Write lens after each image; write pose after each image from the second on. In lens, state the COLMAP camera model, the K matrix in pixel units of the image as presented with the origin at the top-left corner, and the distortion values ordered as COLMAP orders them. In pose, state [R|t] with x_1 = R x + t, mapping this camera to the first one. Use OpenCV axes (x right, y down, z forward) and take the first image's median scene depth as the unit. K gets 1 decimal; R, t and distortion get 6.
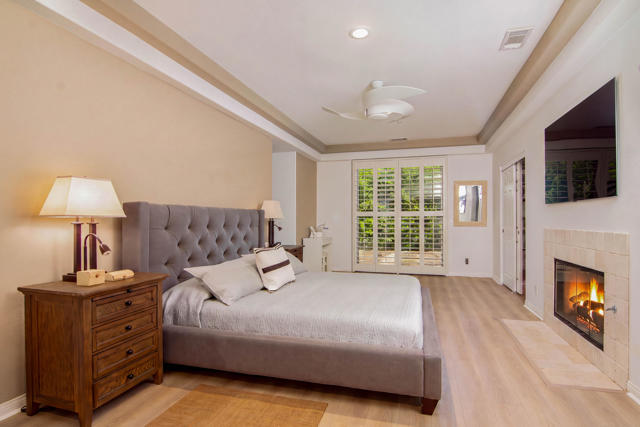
lens RADIAL K [[323.6, 0, 318.2], [0, 323.6, 216.3], [0, 0, 1]] dist [-0.013542, -0.000422]
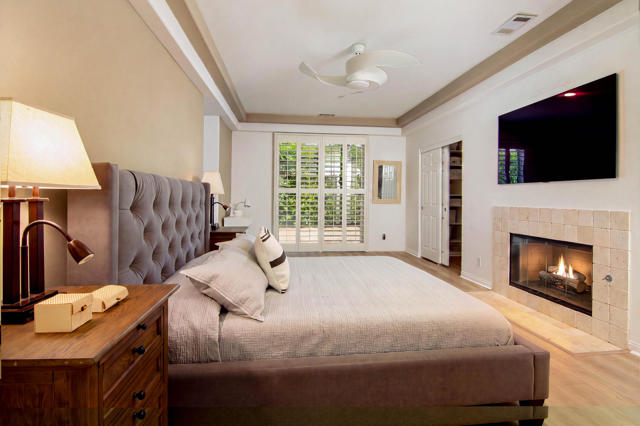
lens RADIAL K [[323.6, 0, 321.3], [0, 323.6, 196.5], [0, 0, 1]] dist [-0.013542, -0.000422]
pose [[0.925178, 0.009853, 0.379405, -0.183025], [-0.013758, 0.999877, 0.007583, 0.002427], [-0.379284, -0.012236, 0.925199, 0.138243]]
